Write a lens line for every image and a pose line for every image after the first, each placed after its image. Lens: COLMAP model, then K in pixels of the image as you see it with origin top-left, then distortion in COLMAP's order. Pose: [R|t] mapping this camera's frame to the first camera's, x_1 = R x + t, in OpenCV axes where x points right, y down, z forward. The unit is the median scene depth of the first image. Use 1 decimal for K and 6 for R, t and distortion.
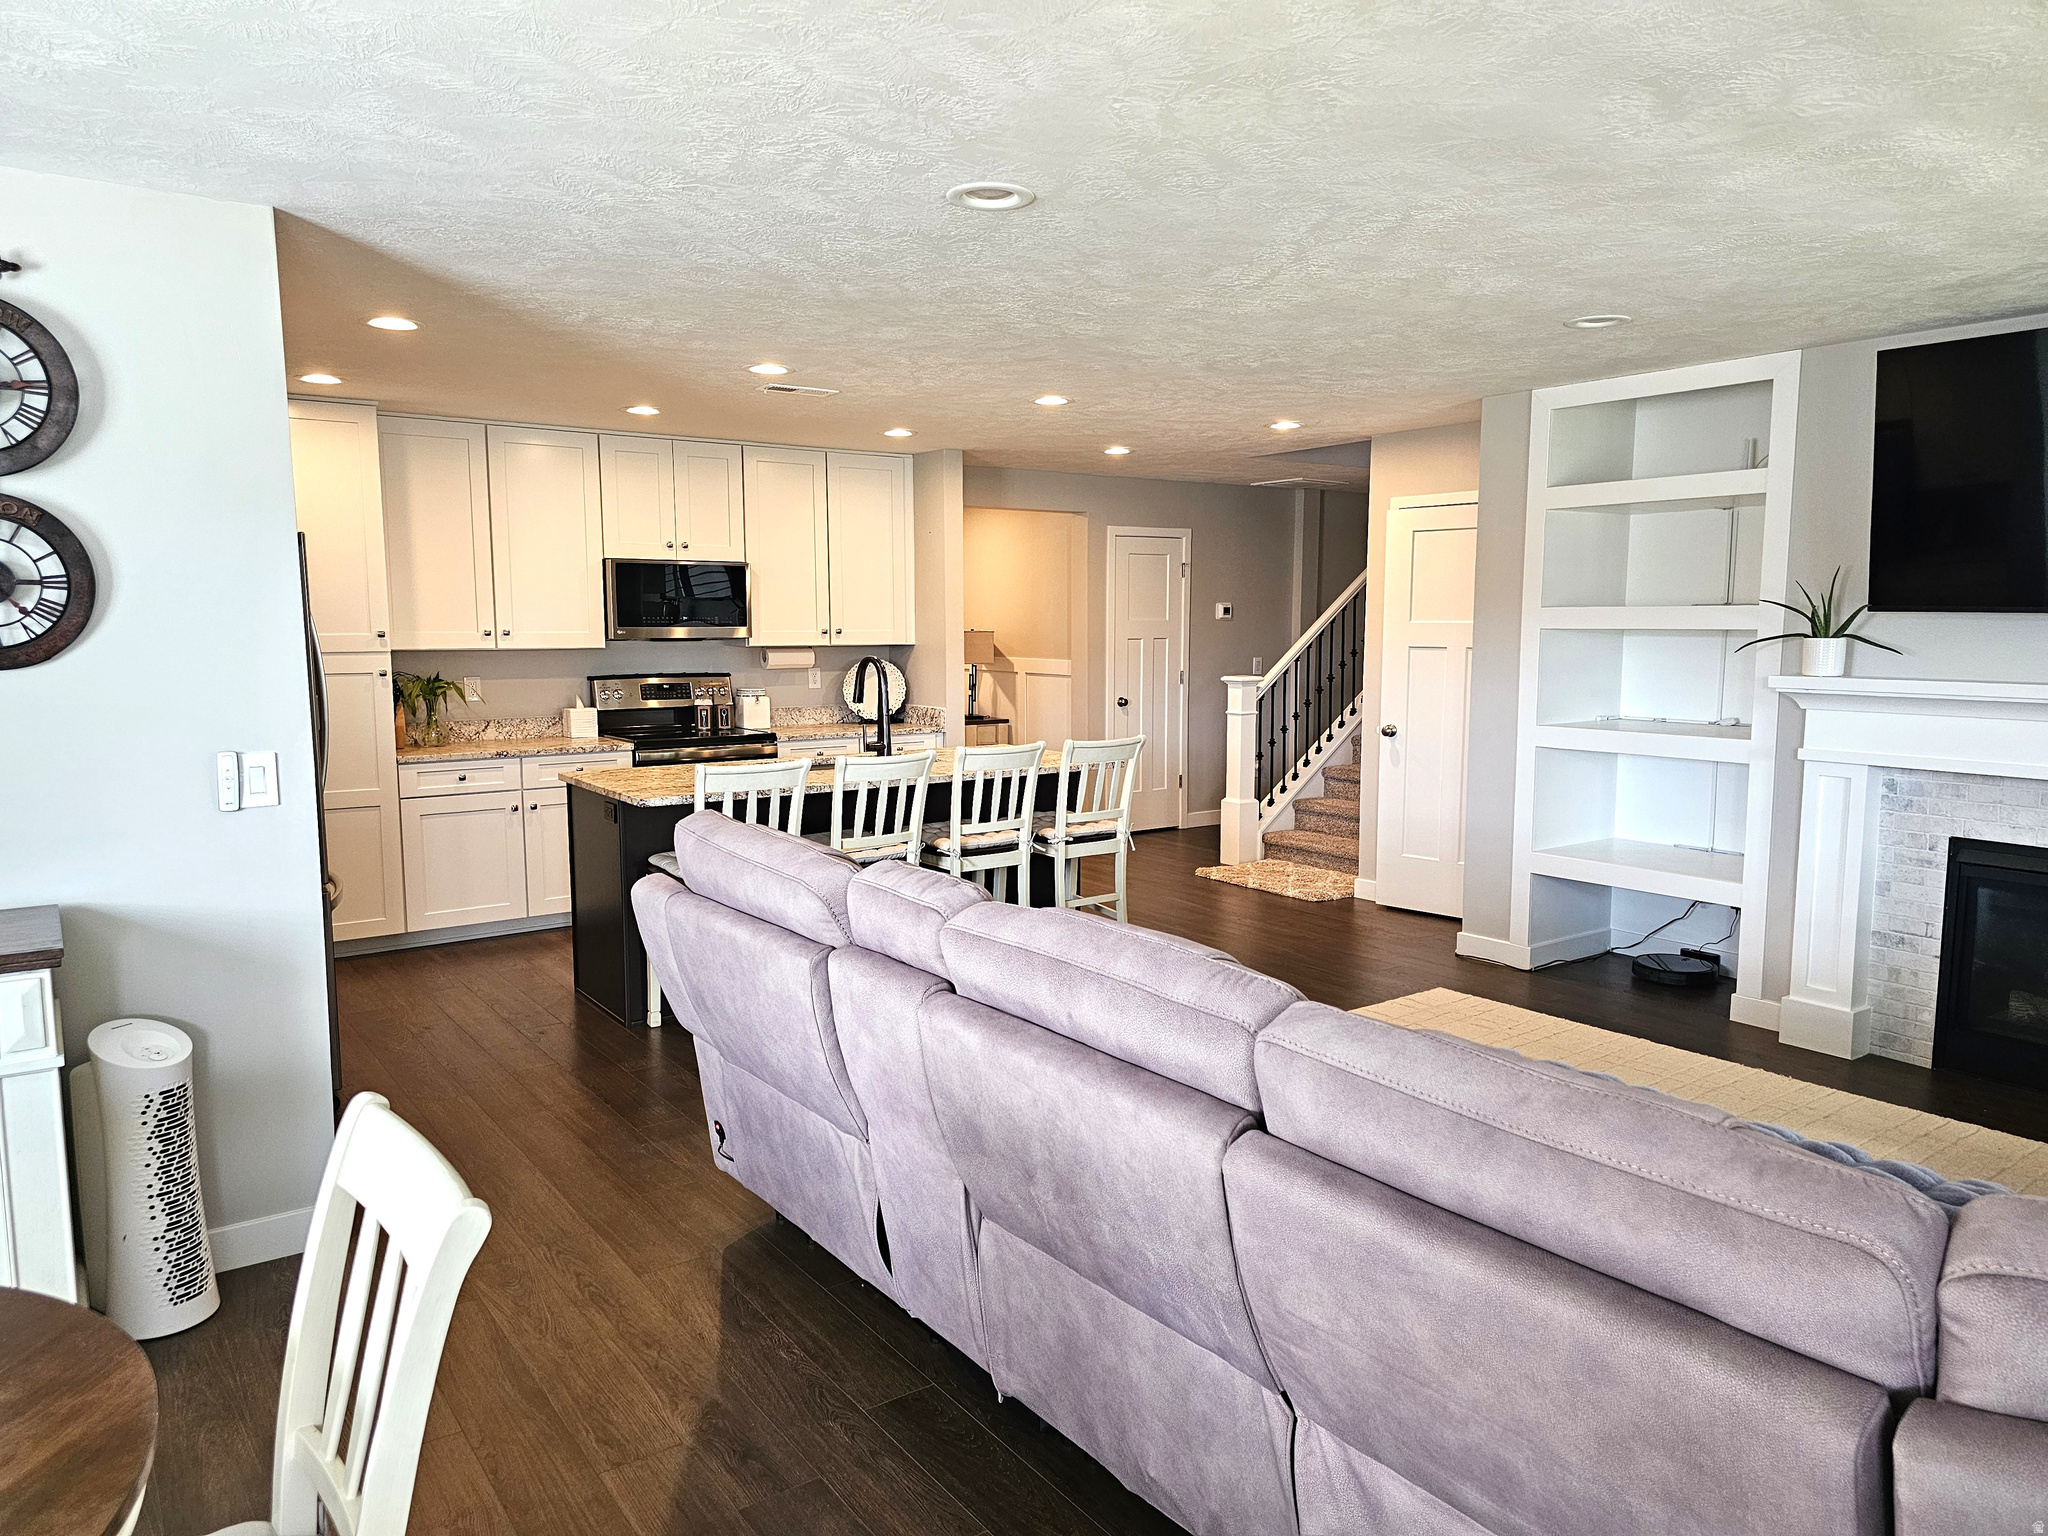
lens RADIAL K [[1345.4, 0, 1024.0], [0, 1345.4, 768.0], [0, 0, 1]] dist [0.093539, -0.109088]
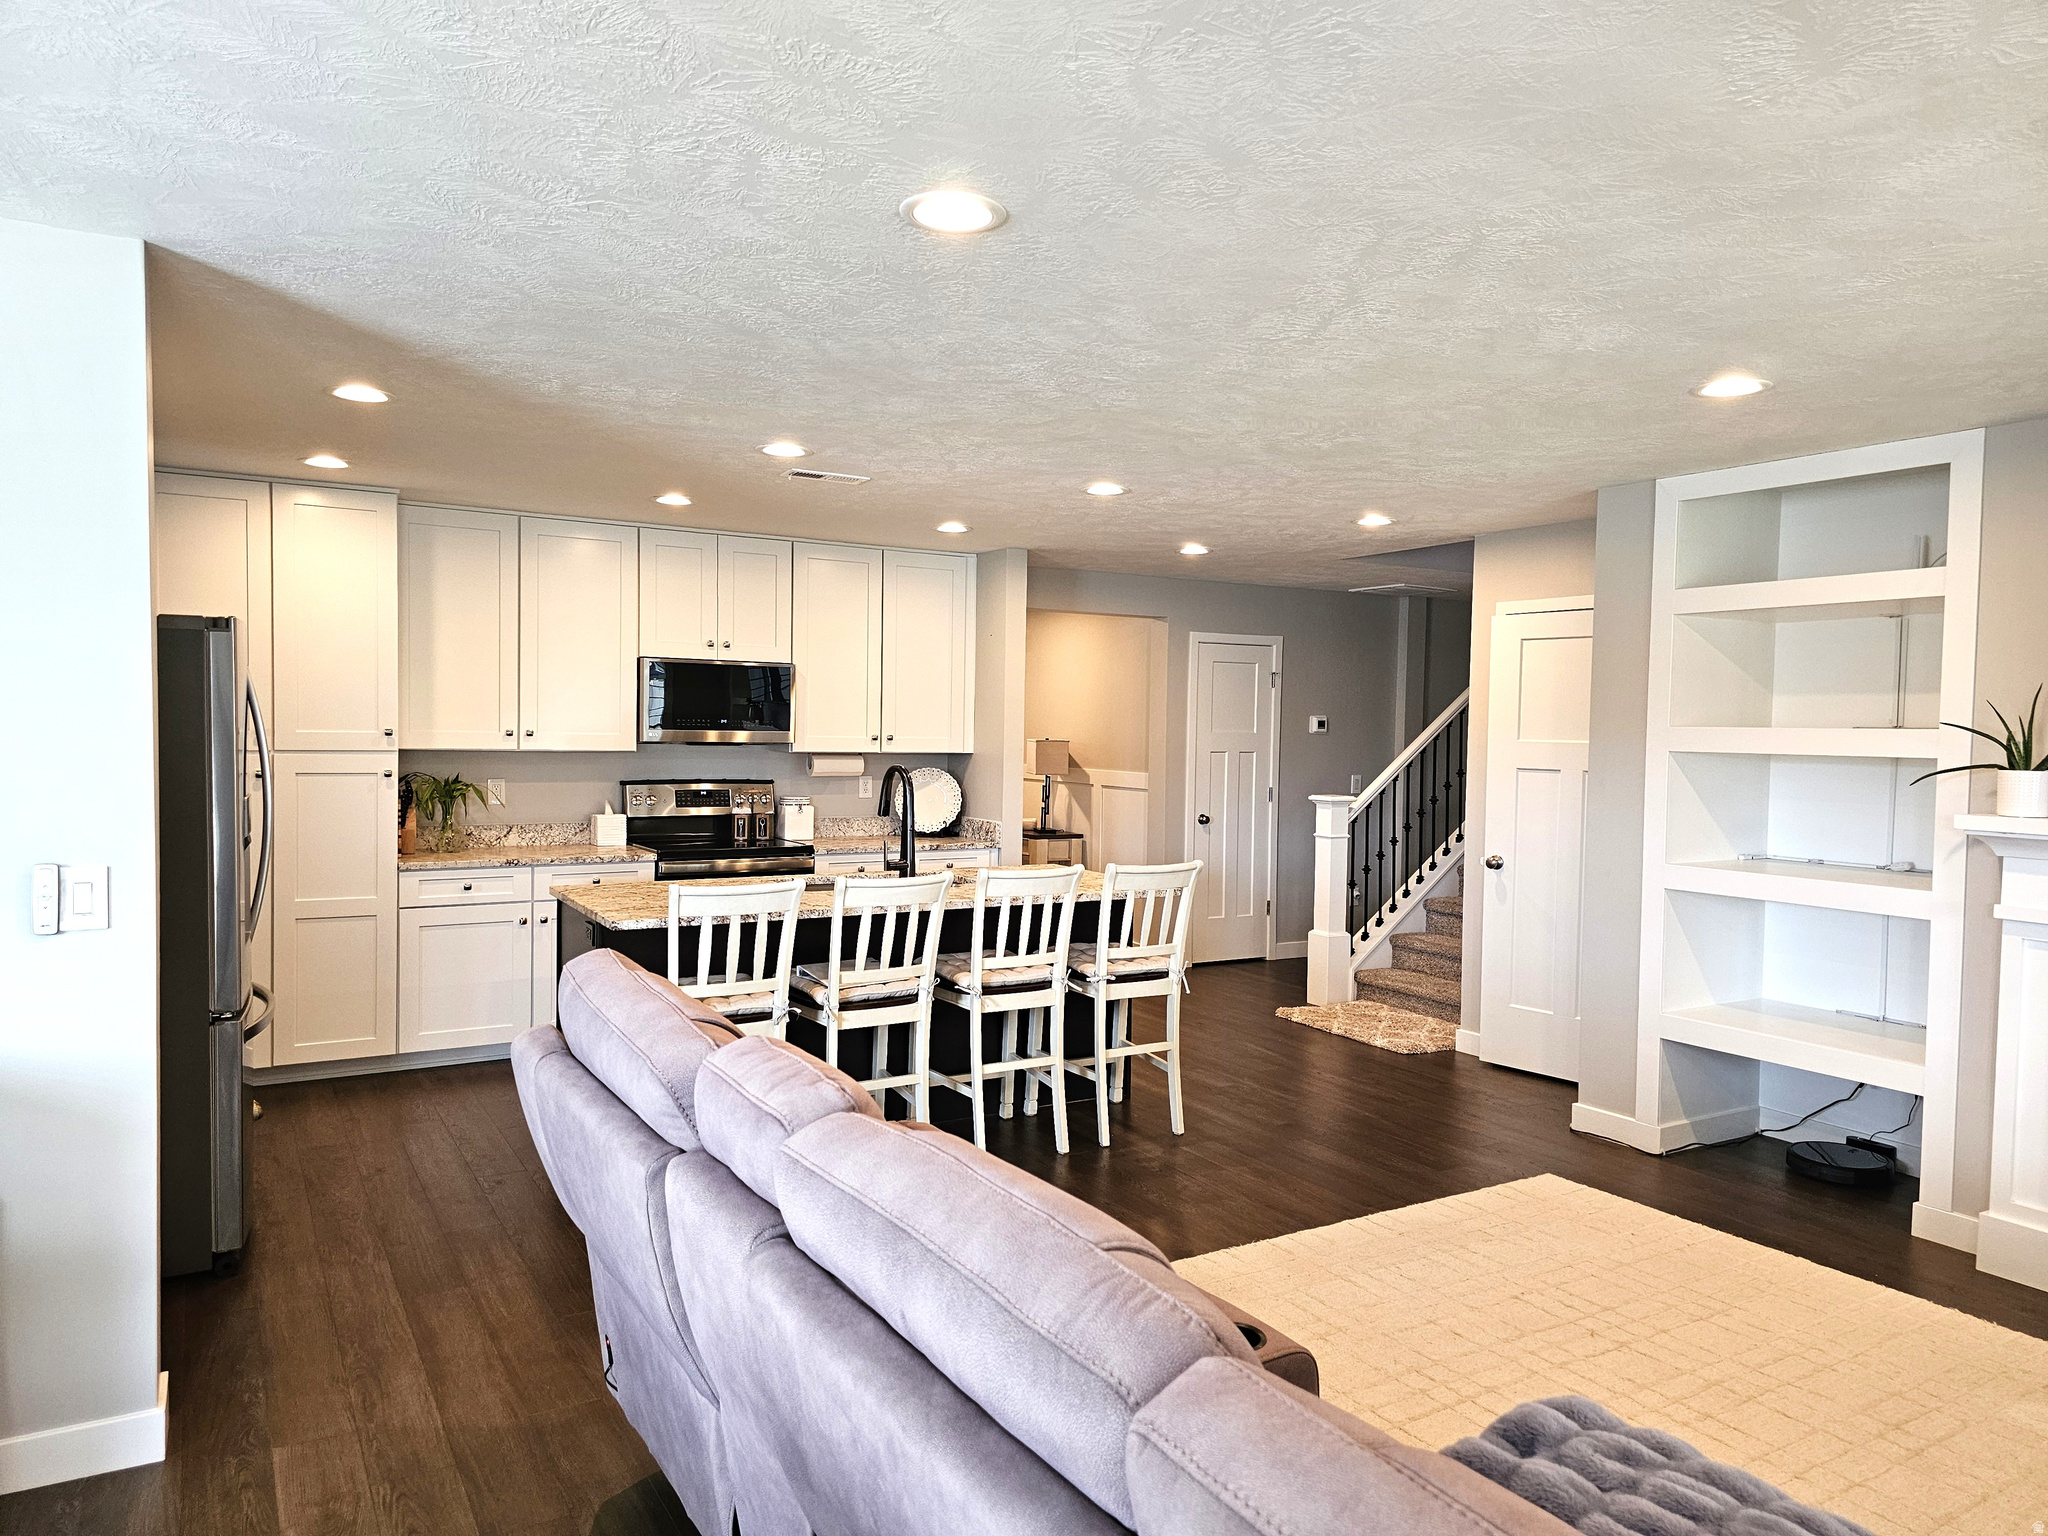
lens RADIAL K [[1361.1, 0, 1016.5], [0, 1361.1, 777.4], [0, 0, 1]] dist [0.091536, -0.094451]
pose [[0.995970, 0.022276, -0.086879, 0.043054], [-0.028701, 0.996888, -0.073419, -0.009548], [0.084973, 0.075617, 0.993510, 0.094518]]
